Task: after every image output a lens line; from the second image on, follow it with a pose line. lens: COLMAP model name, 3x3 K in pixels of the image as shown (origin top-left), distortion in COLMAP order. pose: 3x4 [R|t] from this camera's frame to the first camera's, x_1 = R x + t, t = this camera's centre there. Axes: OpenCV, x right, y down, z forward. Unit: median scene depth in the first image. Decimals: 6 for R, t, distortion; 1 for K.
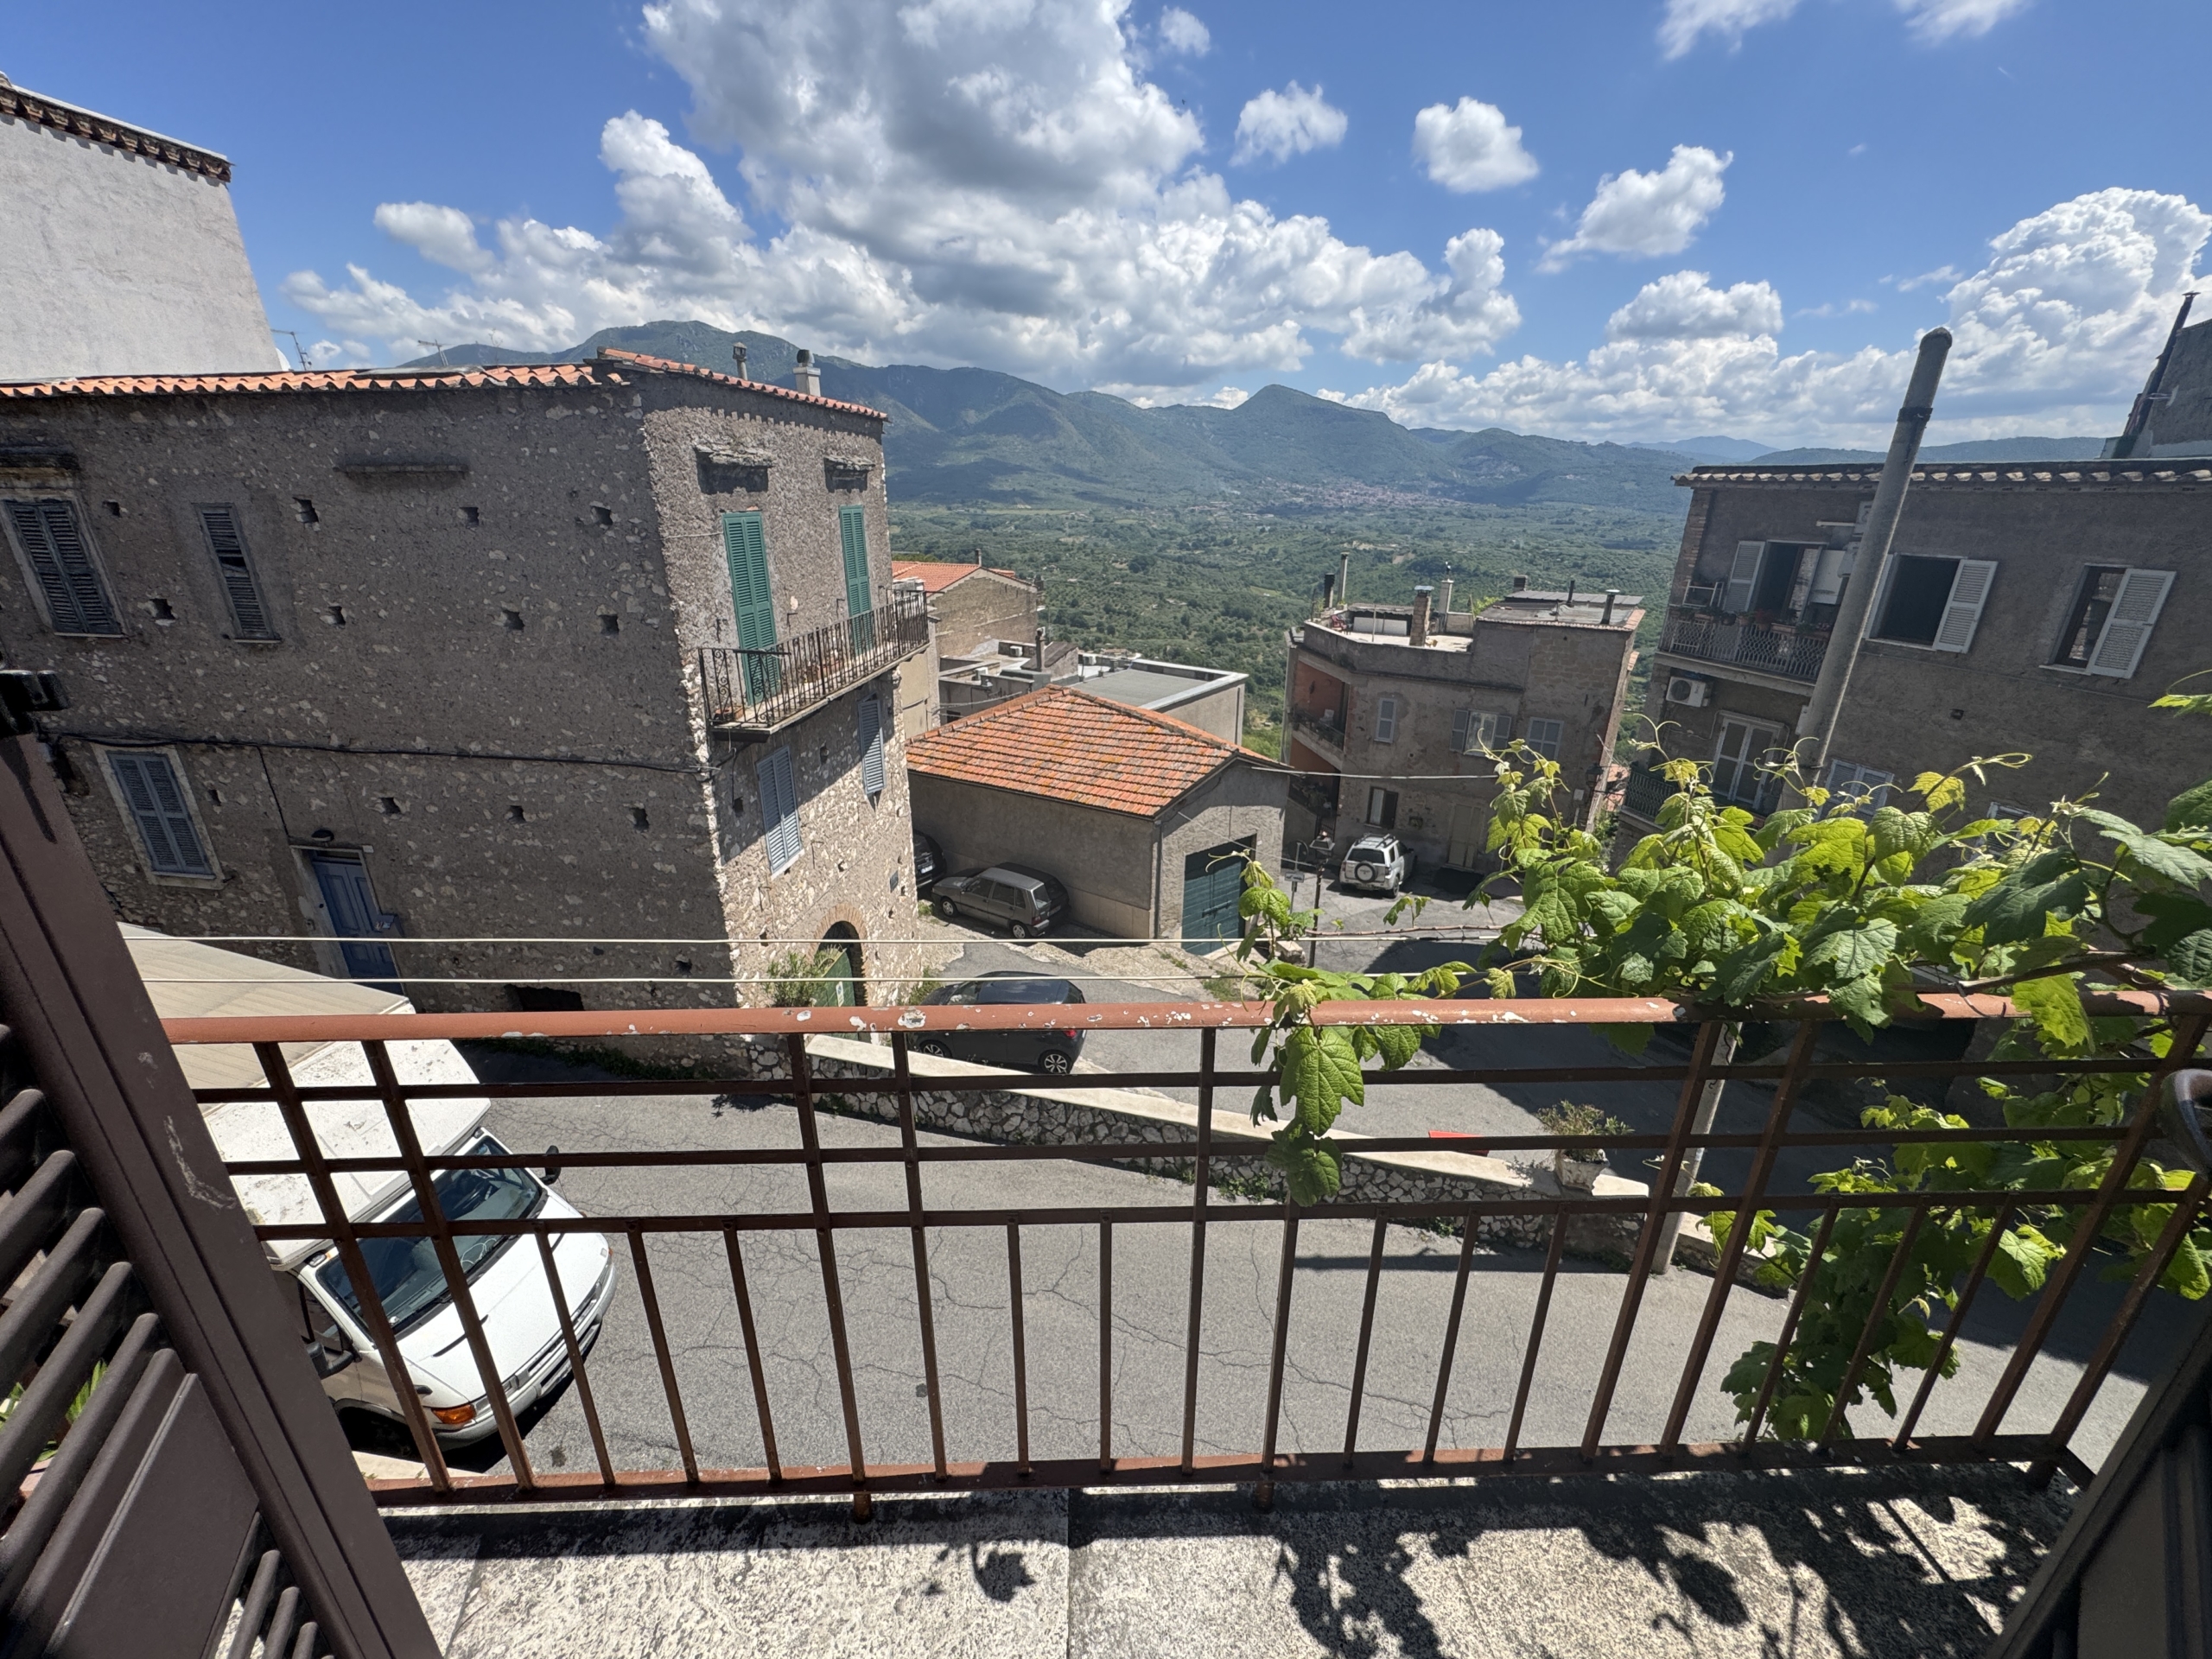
lens RADIAL K [[885.0, 0, 1105.7], [0, 885.0, 826.1], [0, 0, 1]] dist [-0.002624, 0.000479]
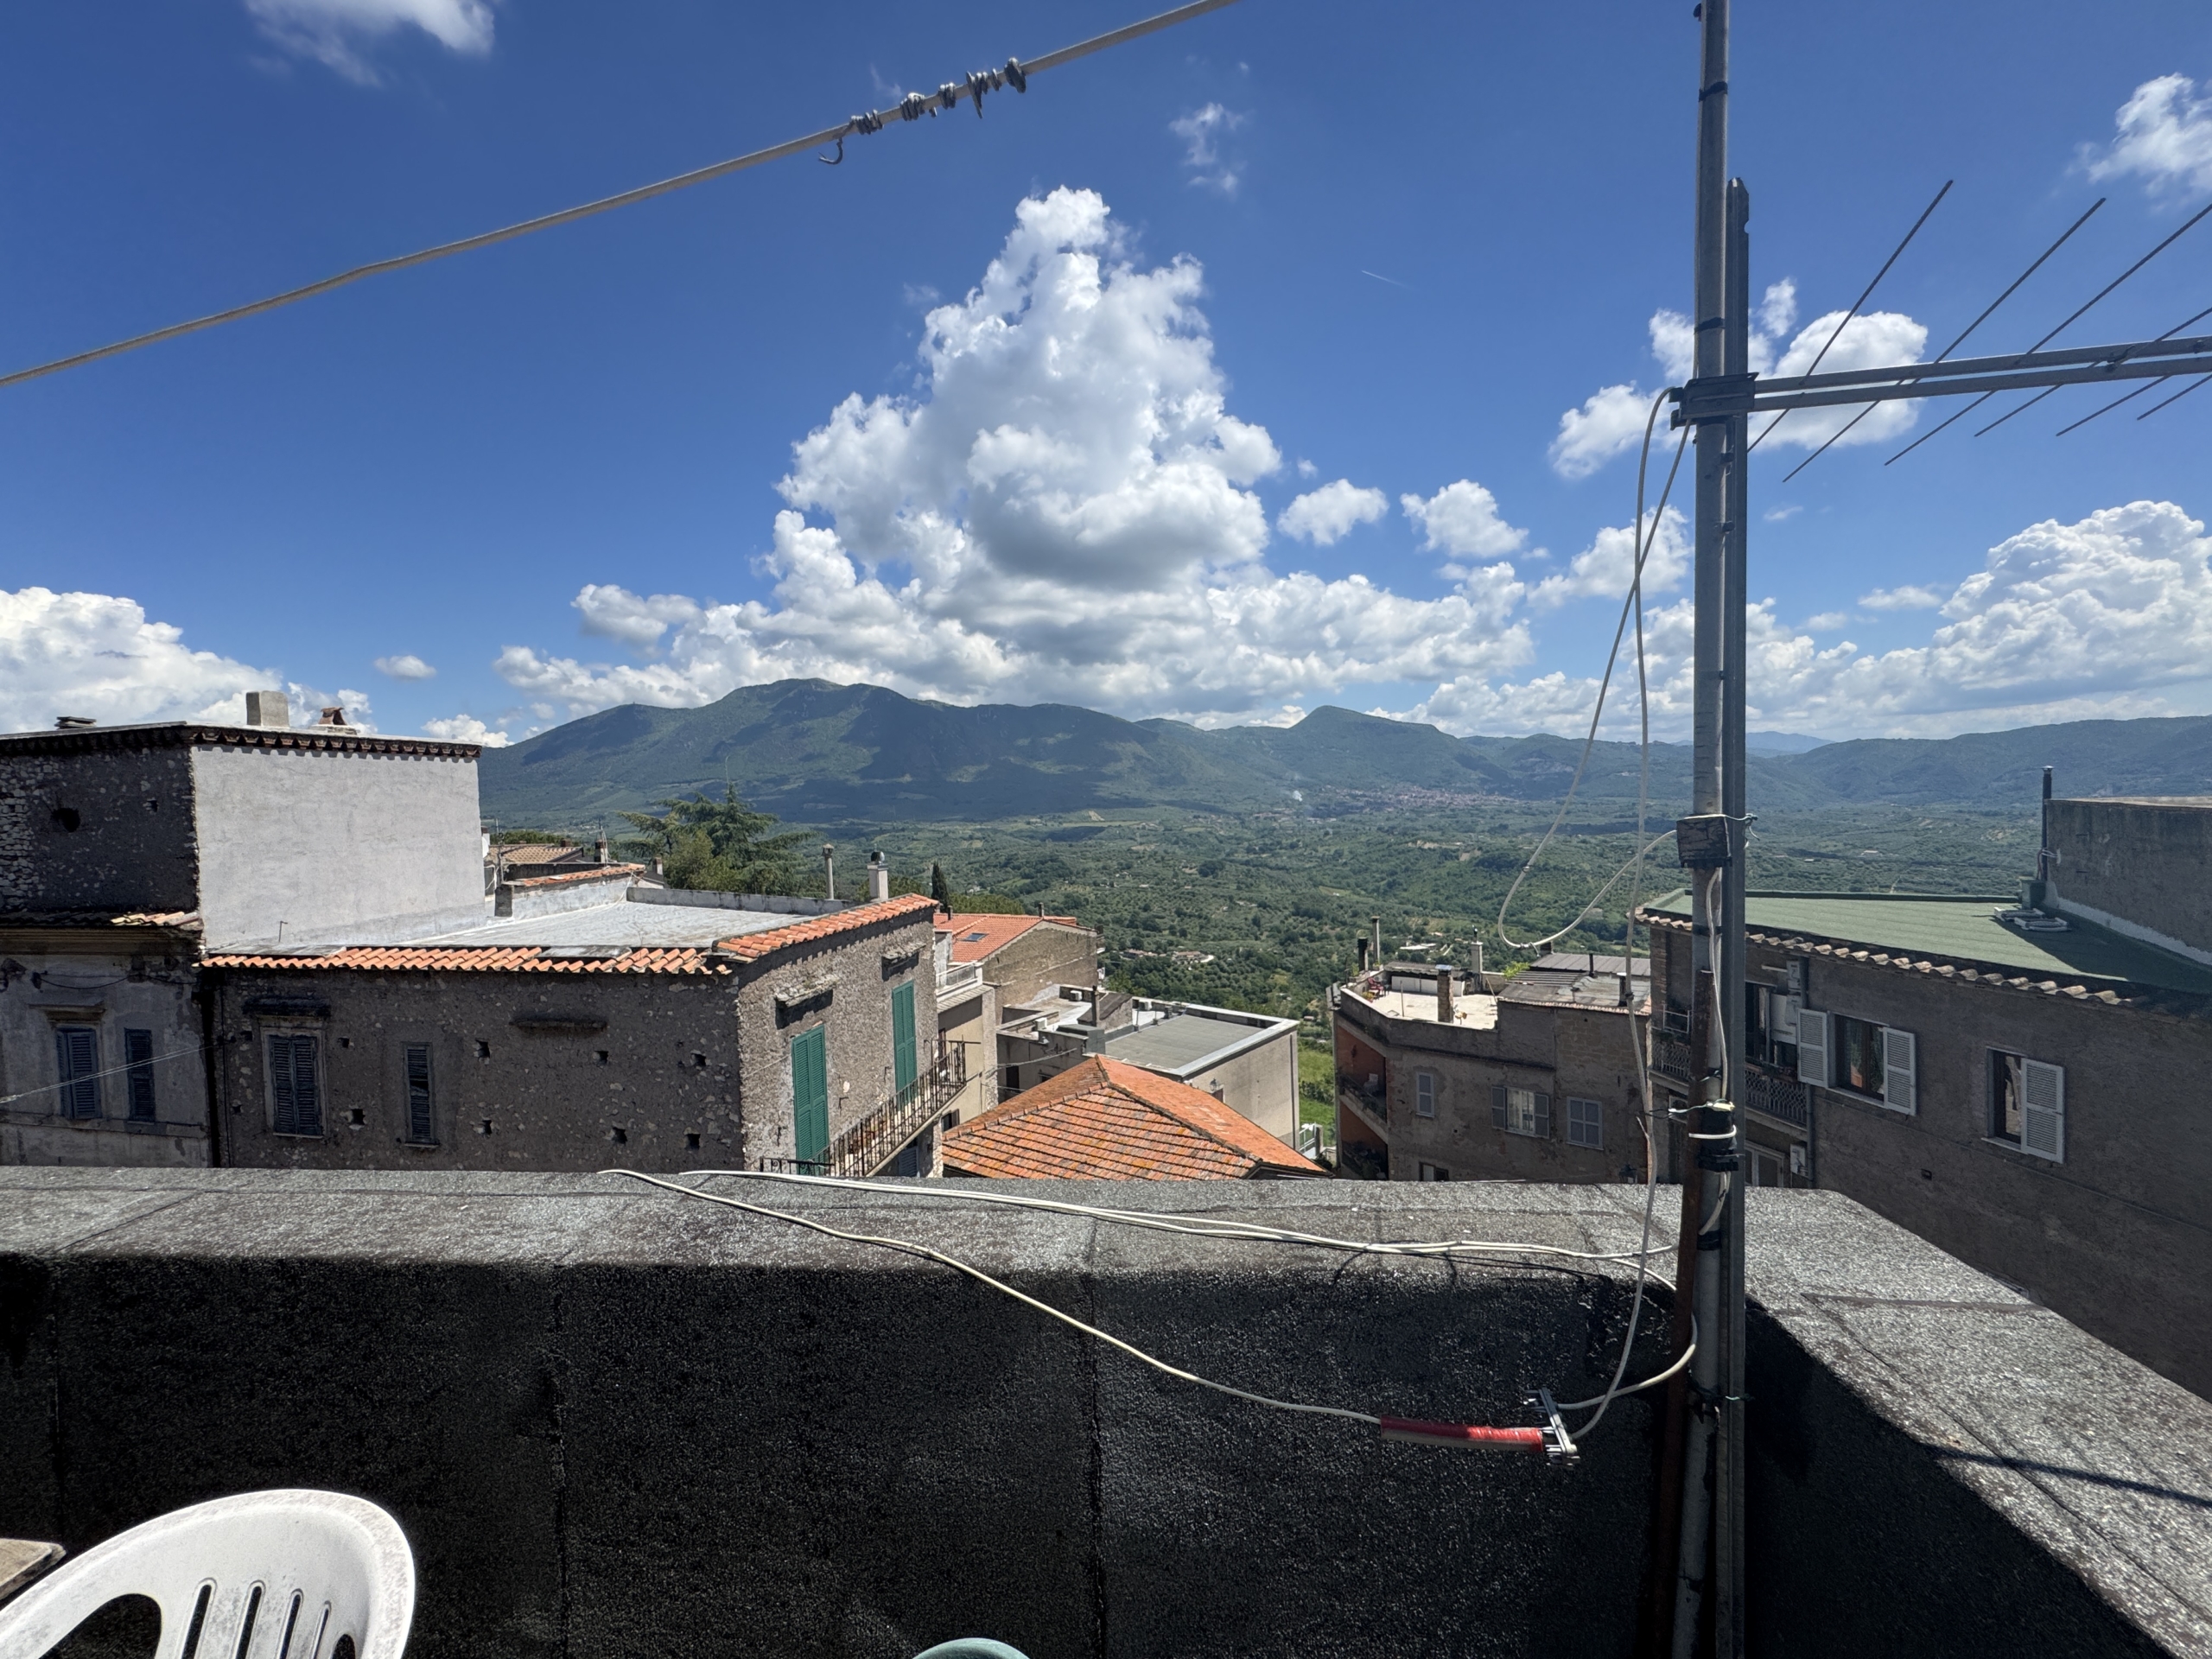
lens RADIAL K [[885.0, 0, 1105.7], [0, 885.0, 826.5], [0, 0, 1]] dist [-0.002624, 0.000479]
pose [[0.996379, -0.032865, -0.078417, 0.077335], [0.005226, 0.944205, -0.329316, -0.143052], [0.084865, 0.327714, 0.940958, -0.159135]]
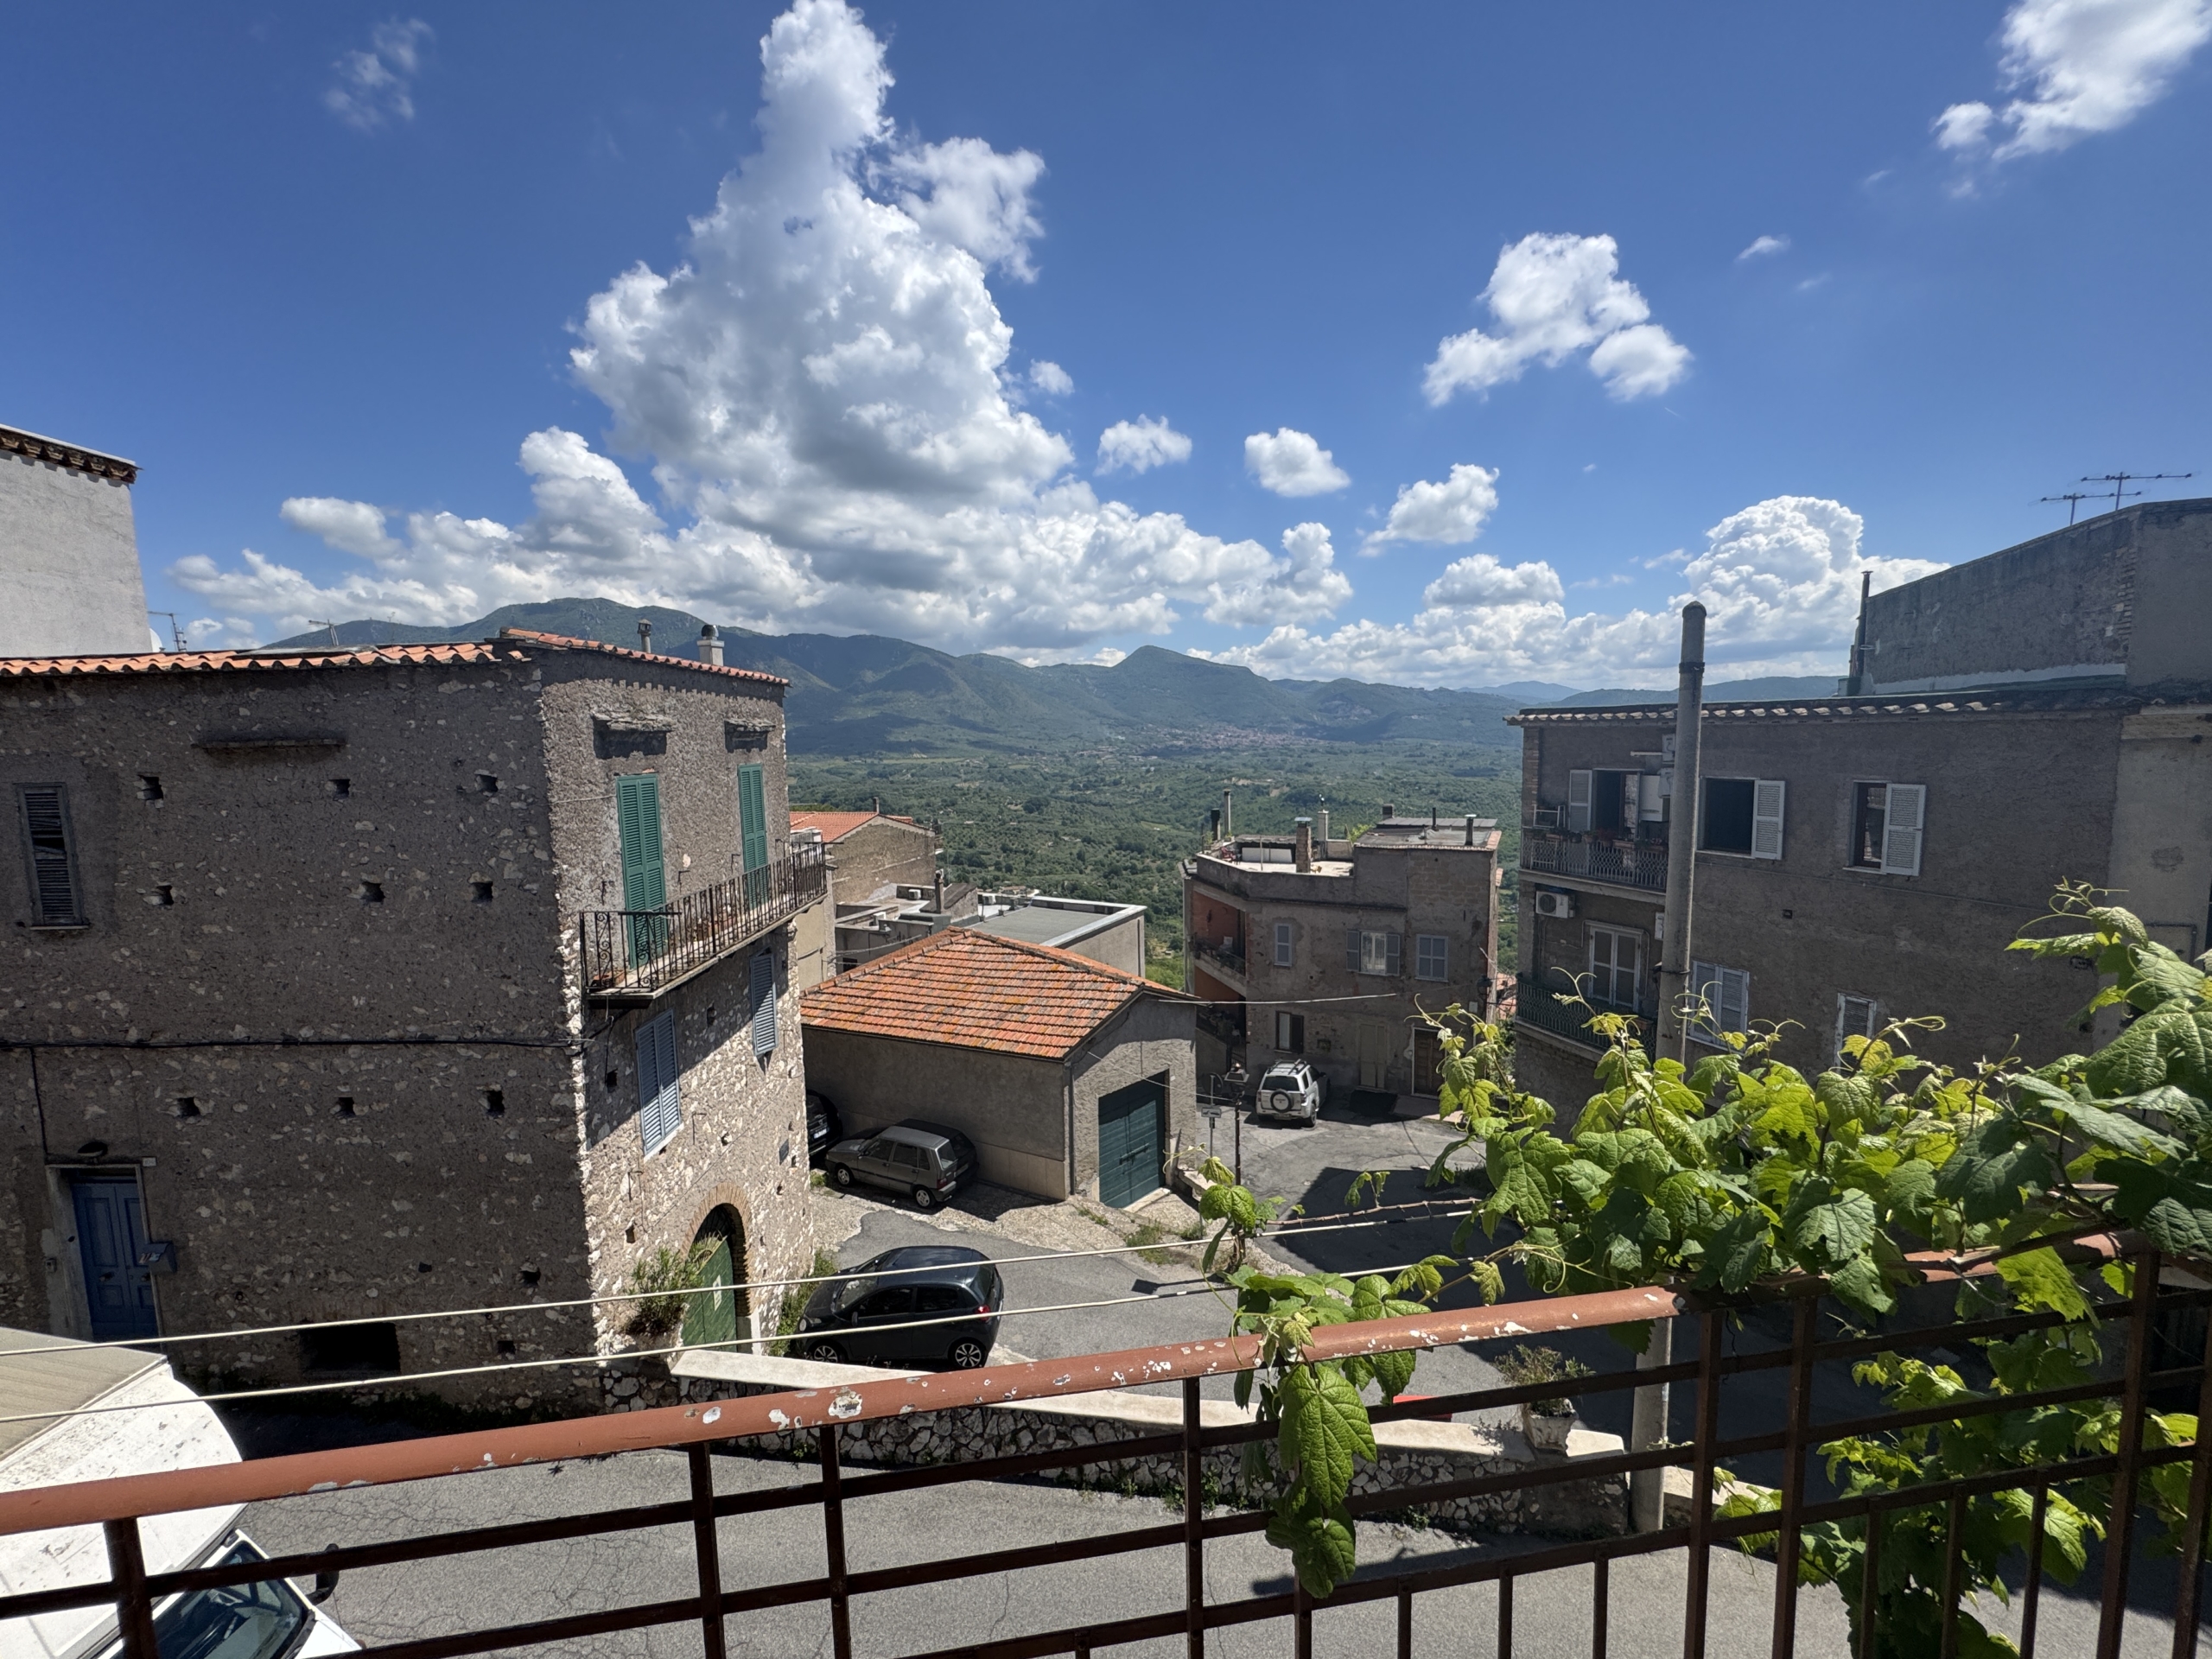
lens RADIAL K [[885.0, 0, 1105.6], [0, 885.0, 826.1], [0, 0, 1]] dist [-0.002624, 0.000479]
pose [[0.992454, -0.037597, 0.116711, -0.003337], [0.066684, 0.964263, -0.256417, -0.005249], [-0.102900, 0.262265, 0.959494, 0.001518]]
